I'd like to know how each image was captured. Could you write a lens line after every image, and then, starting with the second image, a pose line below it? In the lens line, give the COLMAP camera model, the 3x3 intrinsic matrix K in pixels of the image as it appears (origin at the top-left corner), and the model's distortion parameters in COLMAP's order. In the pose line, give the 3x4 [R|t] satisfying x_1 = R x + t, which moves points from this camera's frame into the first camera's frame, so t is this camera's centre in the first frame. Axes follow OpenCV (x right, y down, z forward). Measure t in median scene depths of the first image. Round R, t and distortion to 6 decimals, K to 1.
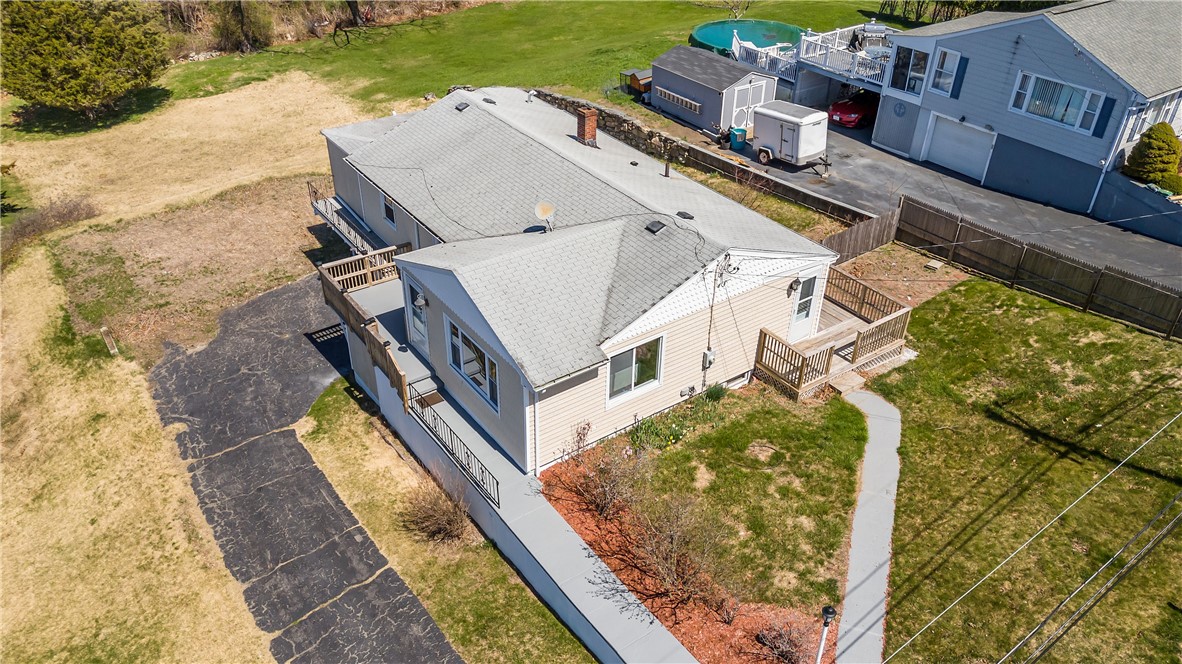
lens RADIAL K [[871.1, 0, 595.1], [0, 871.1, 329.0], [0, 0, 1]] dist [0.063937, -0.056991]
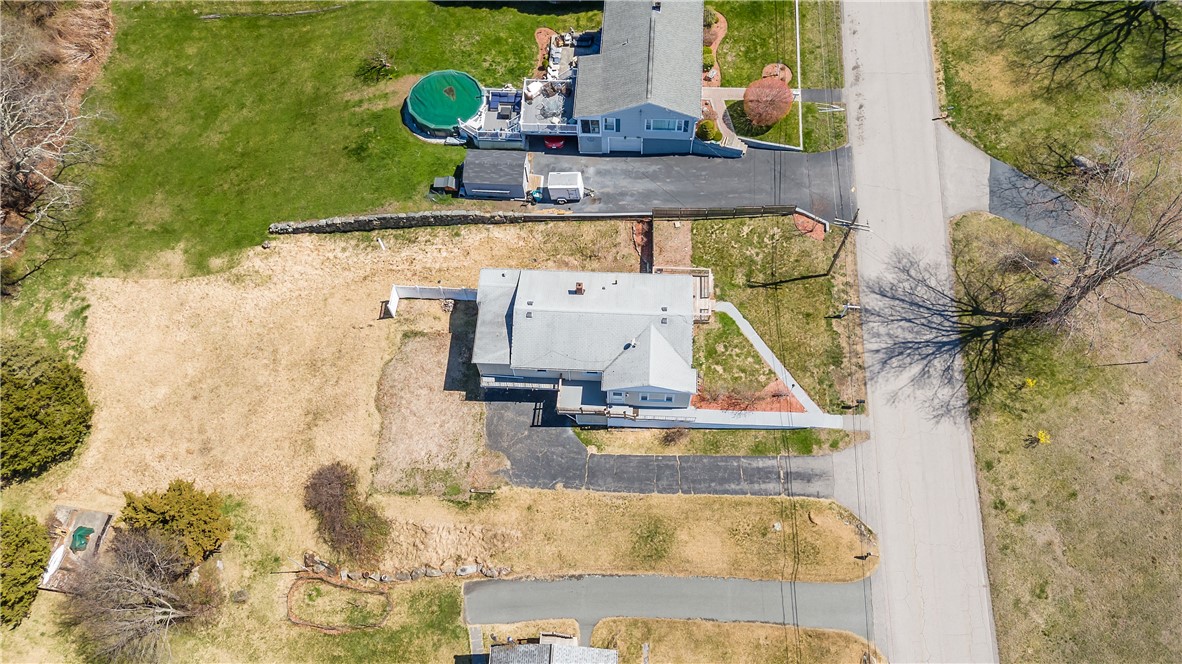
lens RADIAL K [[877.3, 0, 591.0], [0, 877.3, 332.0], [0, 0, 1]] dist [0.105060, -0.134631]
pose [[0.628489, -0.707481, 0.323222, -0.876105], [0.462006, 0.673852, 0.576606, -1.564121], [-0.625741, -0.213060, 0.750369, -0.880007]]
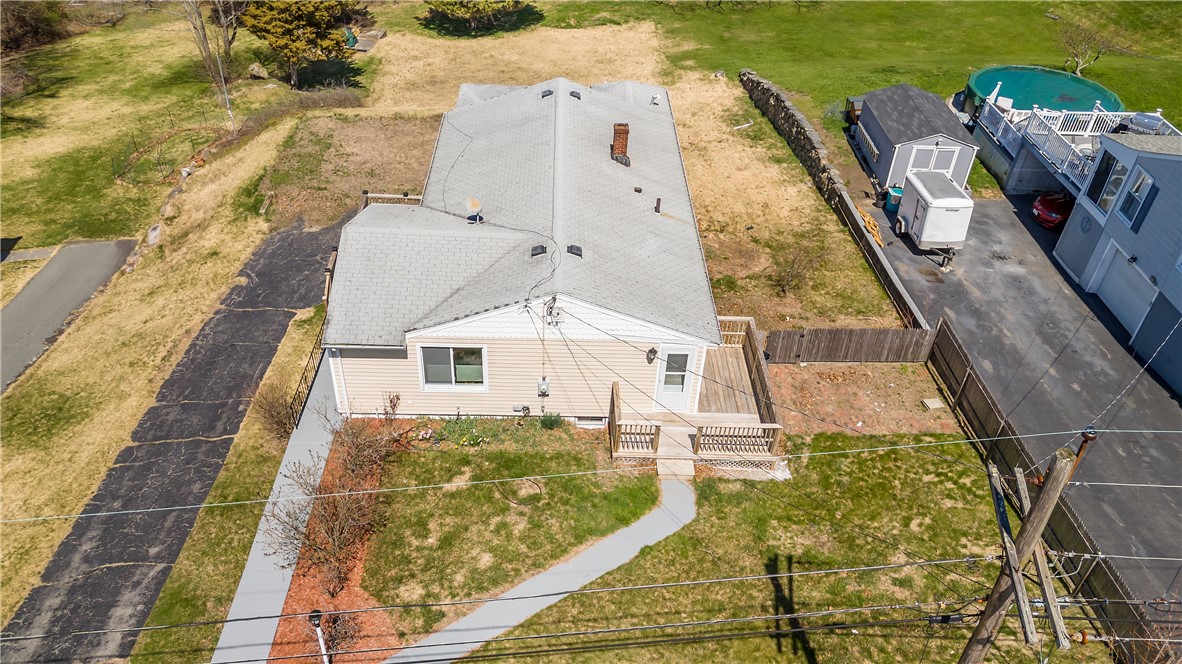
lens RADIAL K [[871.1, 0, 595.1], [0, 871.1, 329.0], [0, 0, 1]] dist [0.063937, -0.056991]
pose [[0.824872, 0.361012, -0.435036, 0.501497], [-0.338255, 0.931771, 0.131861, -0.155599], [0.452957, 0.038385, 0.890706, 0.083941]]
